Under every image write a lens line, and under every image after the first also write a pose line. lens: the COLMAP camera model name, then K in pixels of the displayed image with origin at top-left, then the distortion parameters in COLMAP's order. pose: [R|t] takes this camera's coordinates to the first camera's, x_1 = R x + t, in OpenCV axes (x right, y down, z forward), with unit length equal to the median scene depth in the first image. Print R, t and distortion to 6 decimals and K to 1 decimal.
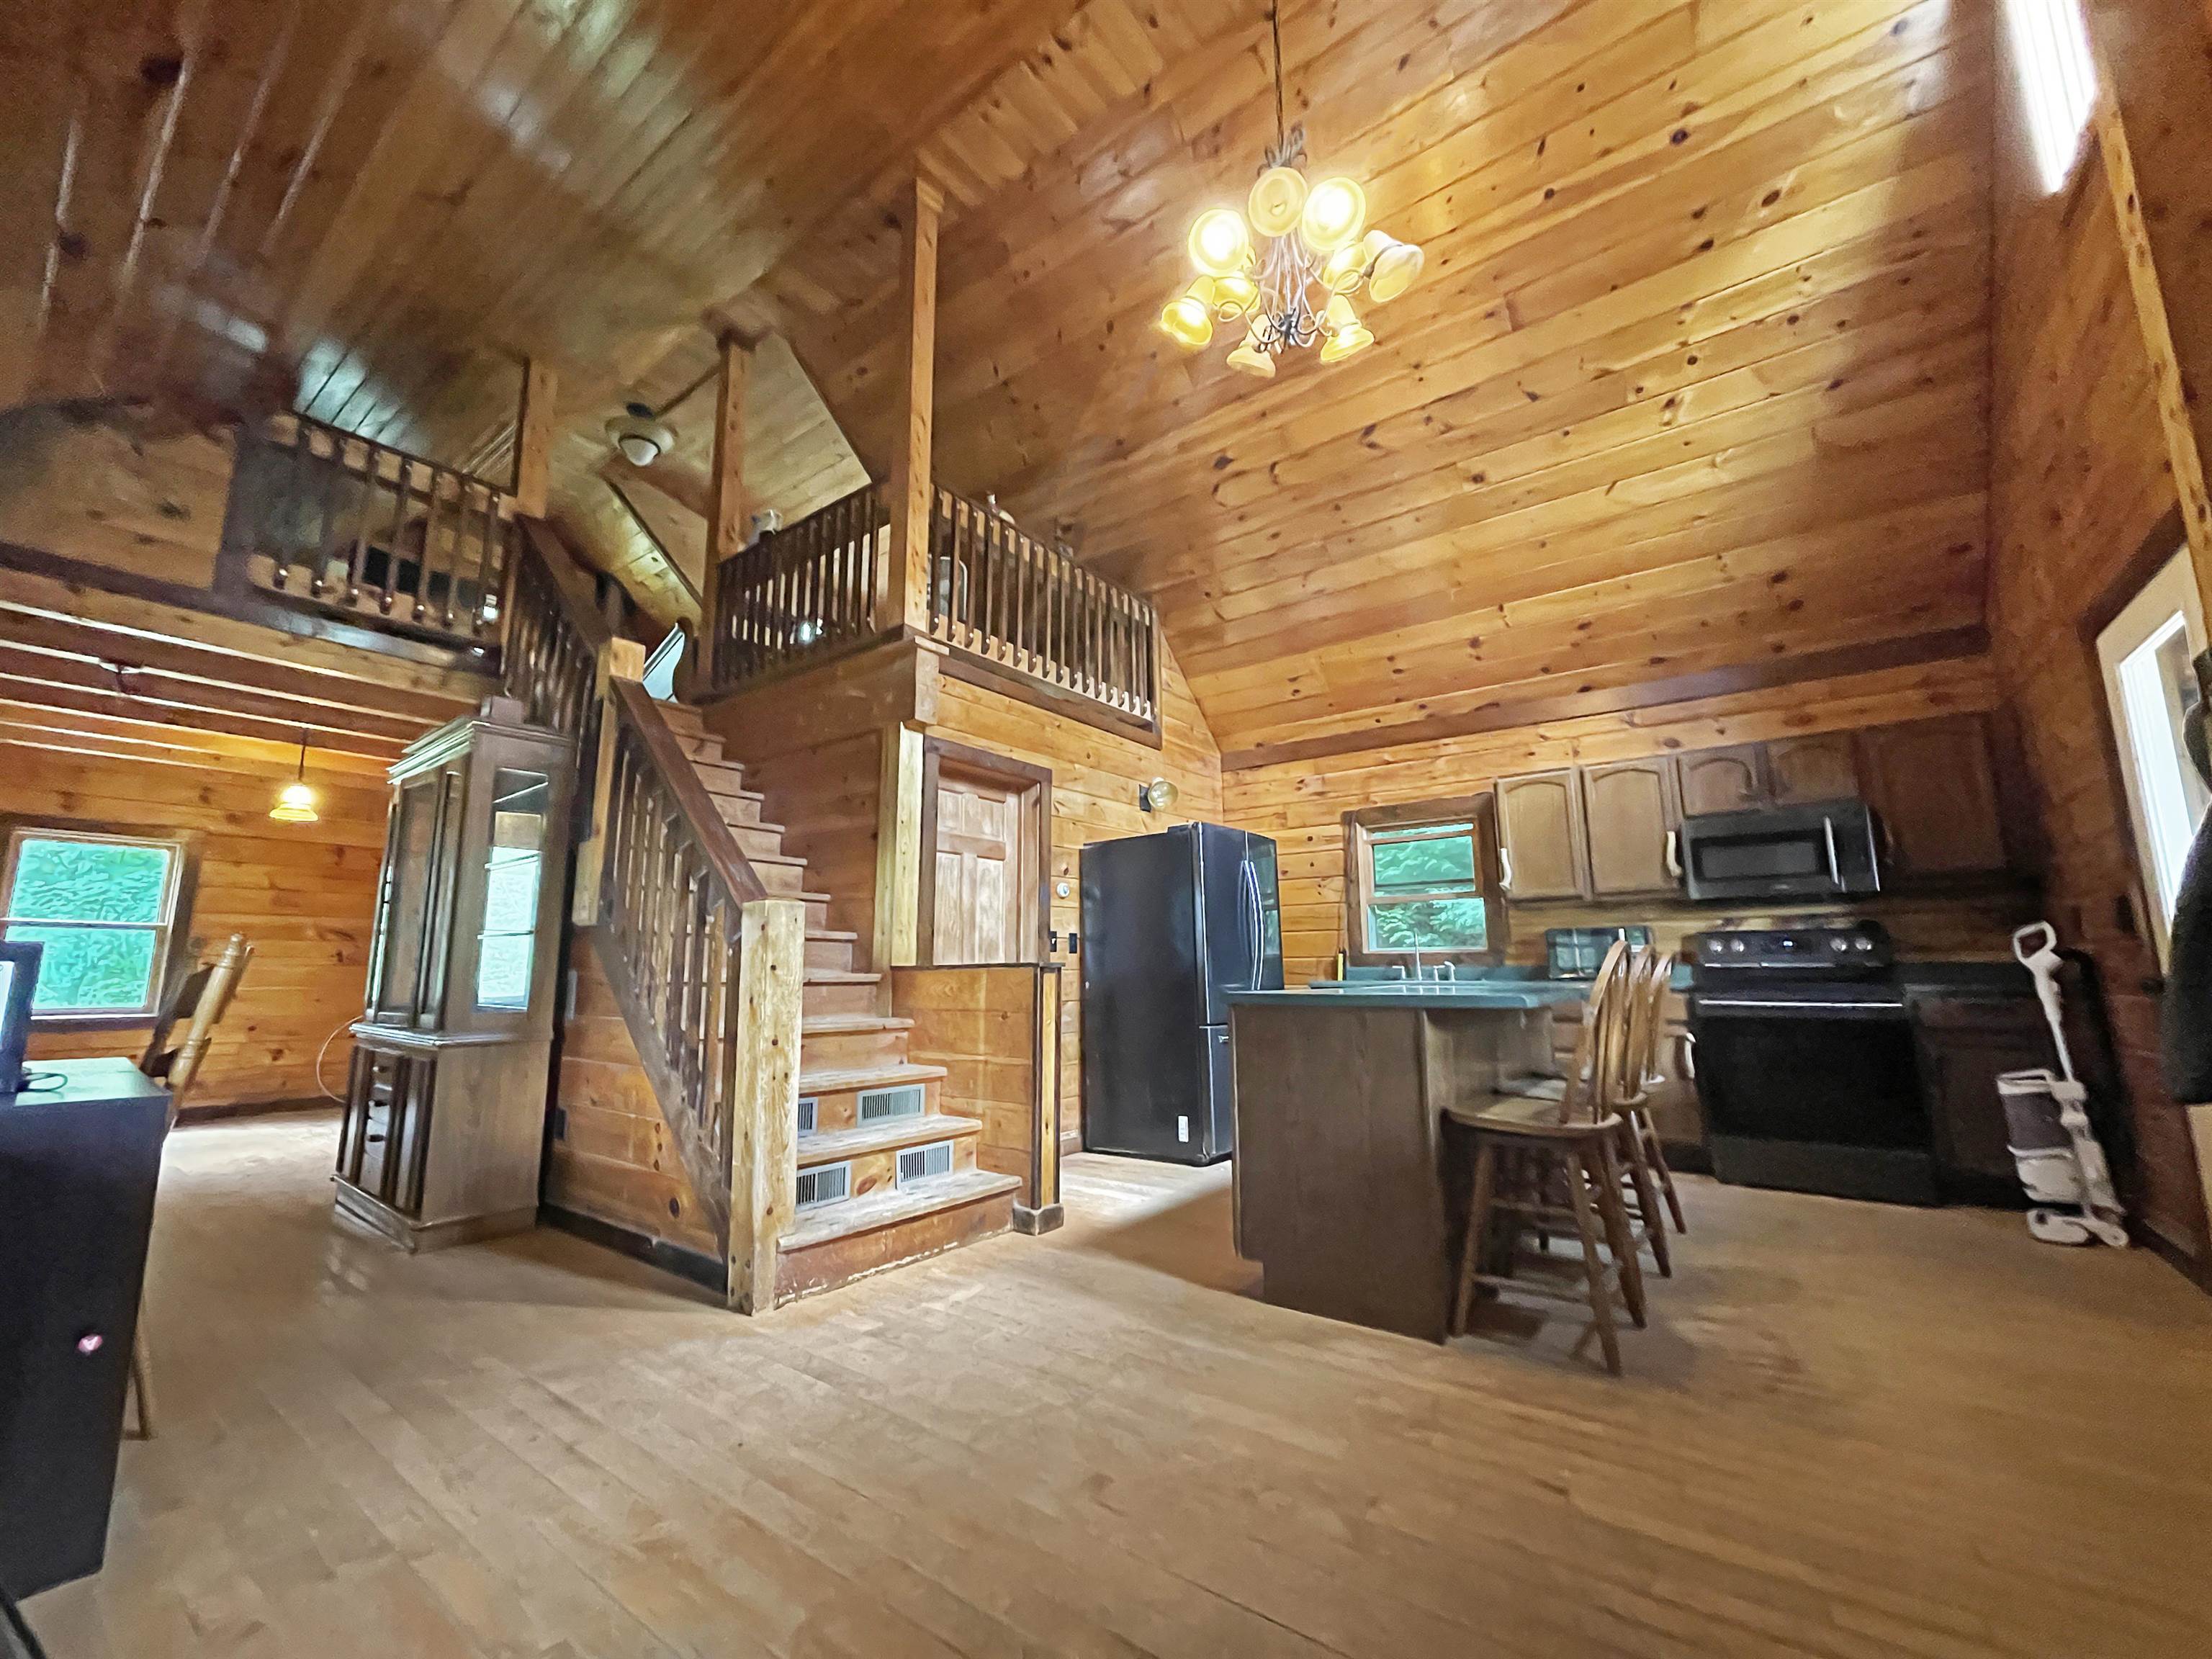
lens RADIAL K [[888.5, 0, 1099.7], [0, 888.5, 825.8], [0, 0, 1]] dist [0.000490, 0.000131]
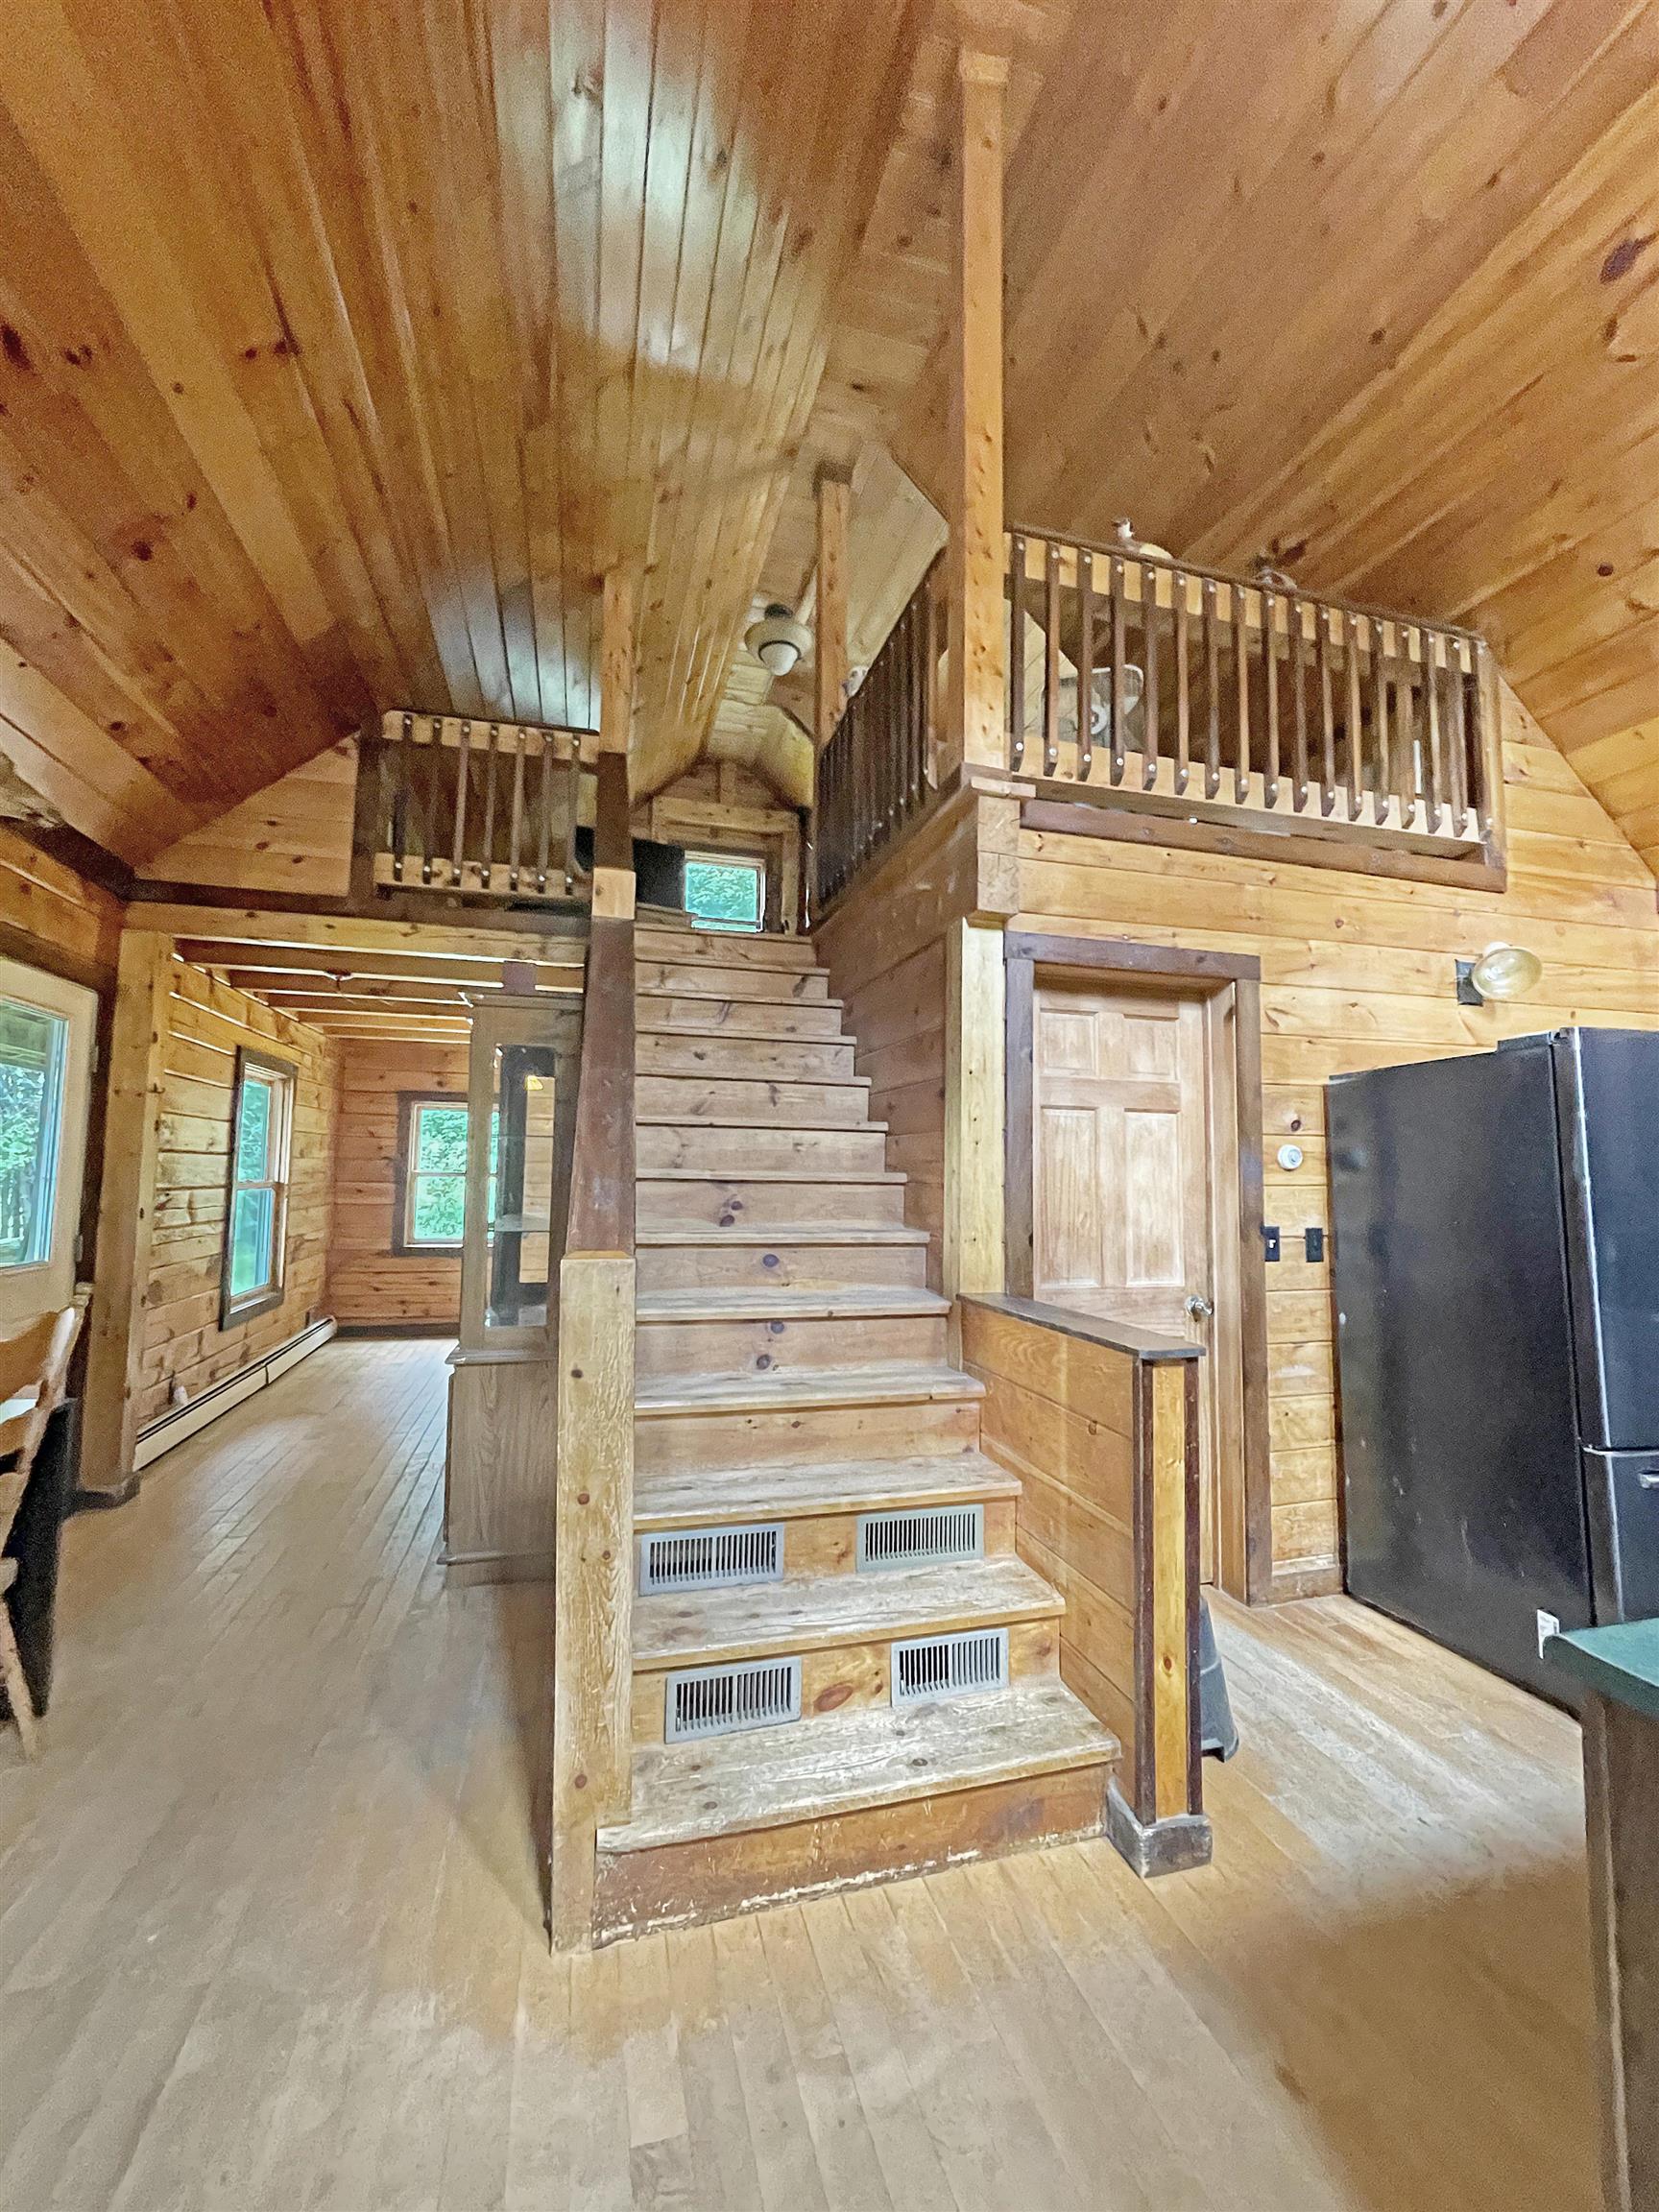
lens RADIAL K [[894.6, 0, 835.0], [0, 894.6, 1101.8], [0, 0, 1]] dist [-0.013918, 0.009755]
pose [[0.801764, -0.032010, -0.596783, 0.074890], [0.080714, 0.995216, 0.055056, -0.022803], [0.592166, -0.092310, 0.800511, 0.353568]]
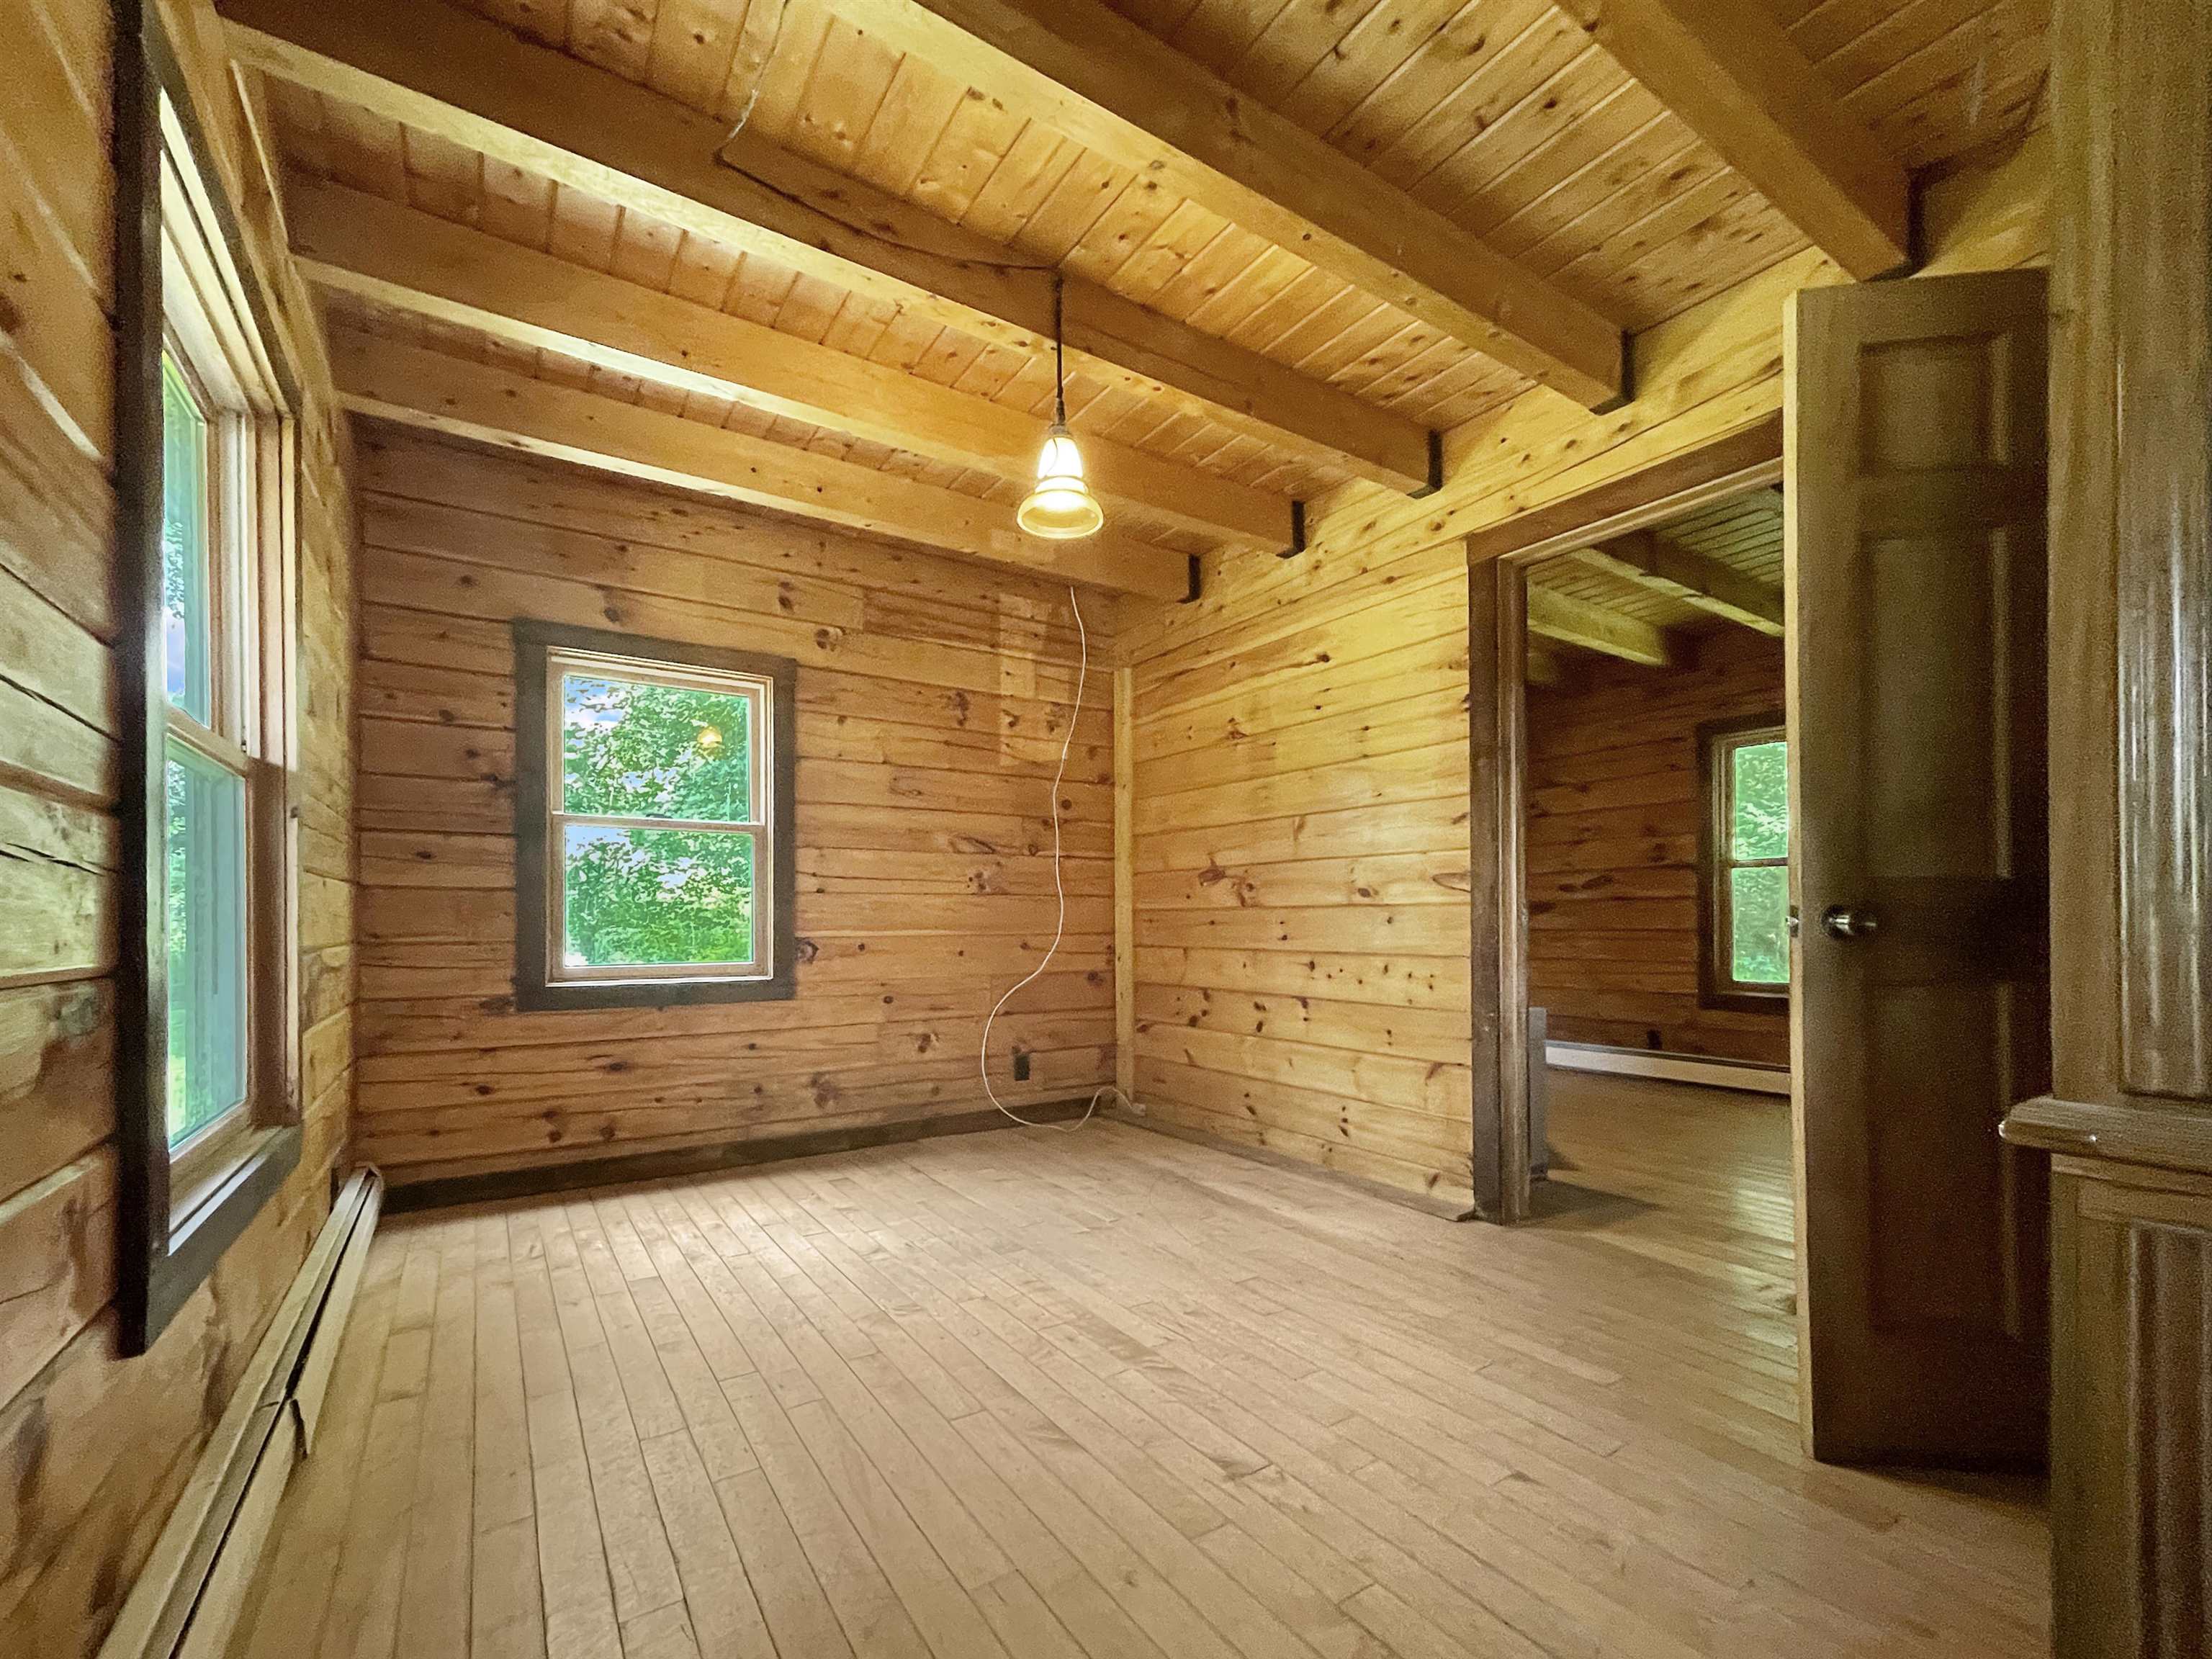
lens RADIAL K [[943.4, 0, 1099.6], [0, 943.4, 910.4], [0, 0, 1]] dist [-0.000688, -0.000035]
pose [[0.941814, -0.003396, -0.336117, -0.784262], [0.054934, 0.988060, 0.143943, 0.110653], [0.331615, -0.154031, 0.930756, 0.604860]]
